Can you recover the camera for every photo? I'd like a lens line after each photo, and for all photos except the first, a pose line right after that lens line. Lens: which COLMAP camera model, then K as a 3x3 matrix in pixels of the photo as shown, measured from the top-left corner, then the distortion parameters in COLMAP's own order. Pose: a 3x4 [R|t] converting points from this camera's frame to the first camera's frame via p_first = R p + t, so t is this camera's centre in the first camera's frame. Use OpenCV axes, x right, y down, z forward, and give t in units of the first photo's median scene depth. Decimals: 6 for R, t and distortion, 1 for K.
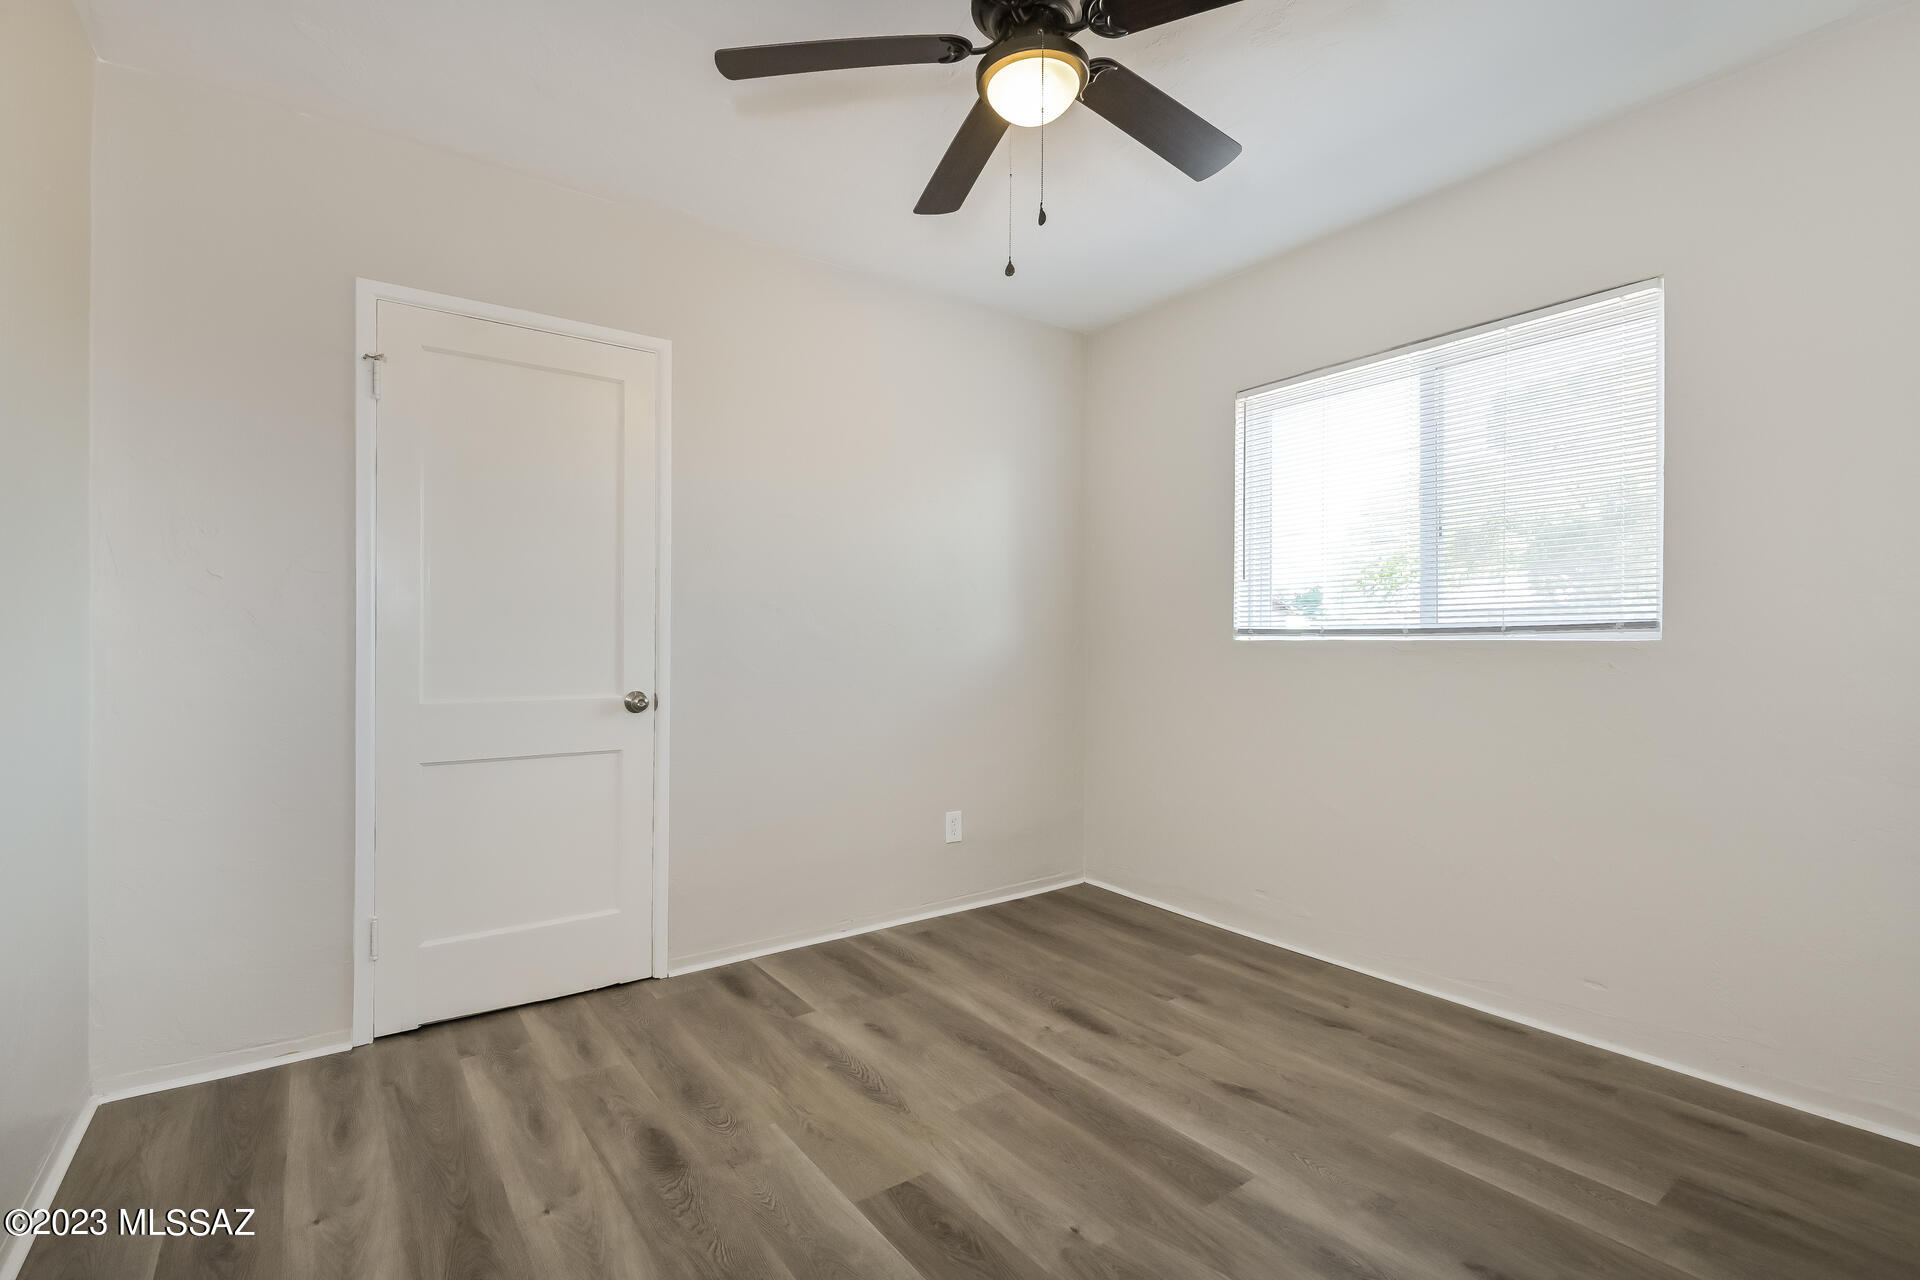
lens RADIAL K [[869.9, 0, 954.1], [0, 869.9, 633.1], [0, 0, 1]] dist [-0.004282, -0.000893]
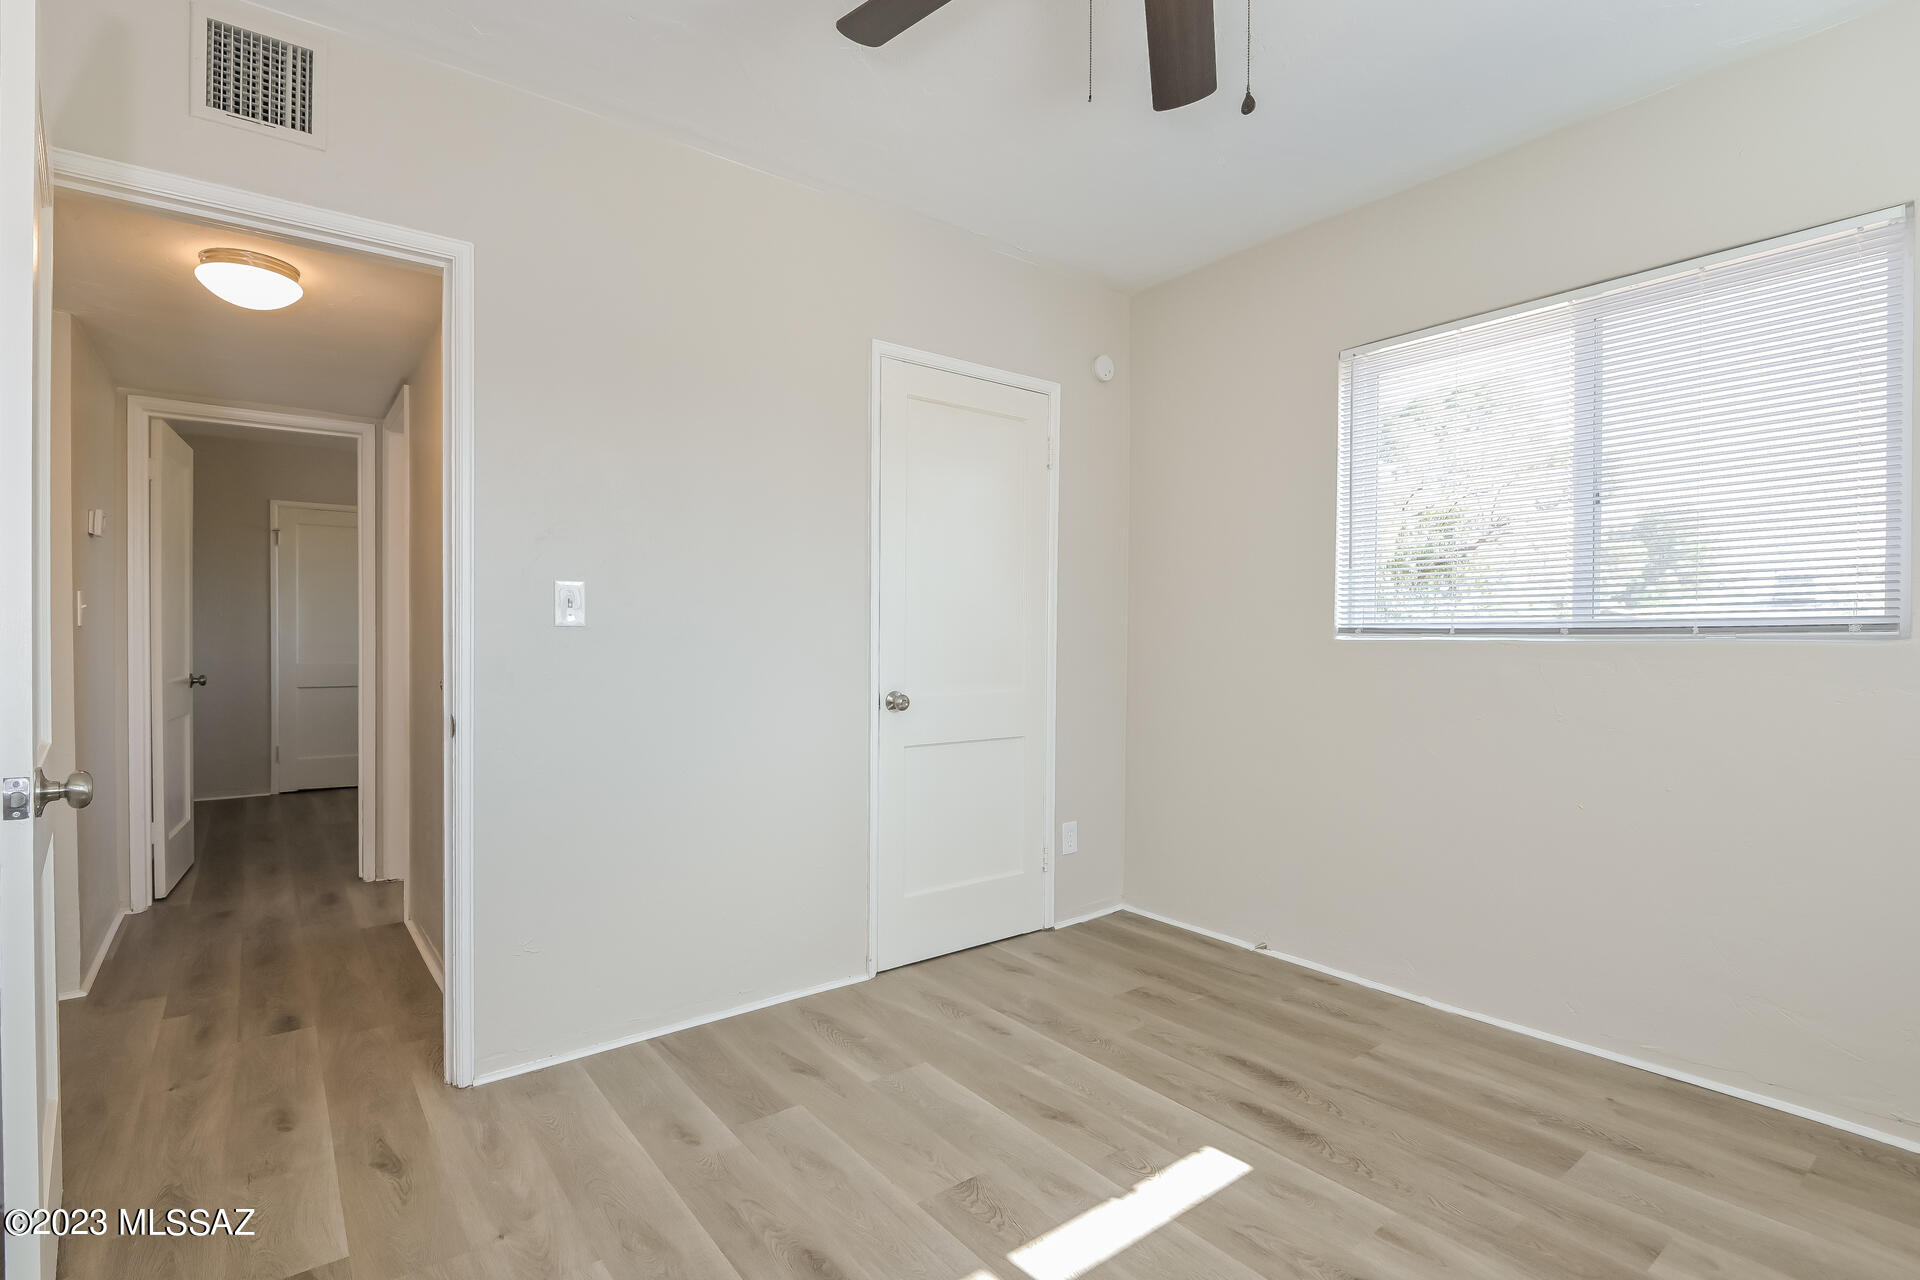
lens RADIAL K [[869.9, 0, 921.0], [0, 869.9, 650.5], [0, 0, 1]] dist [-0.004282, -0.000893]
pose [[0.999675, 0.002660, 0.025351, -0.108313], [-0.003170, 0.999793, 0.020099, 0.002250], [-0.025293, -0.020173, 0.999477, 0.148072]]
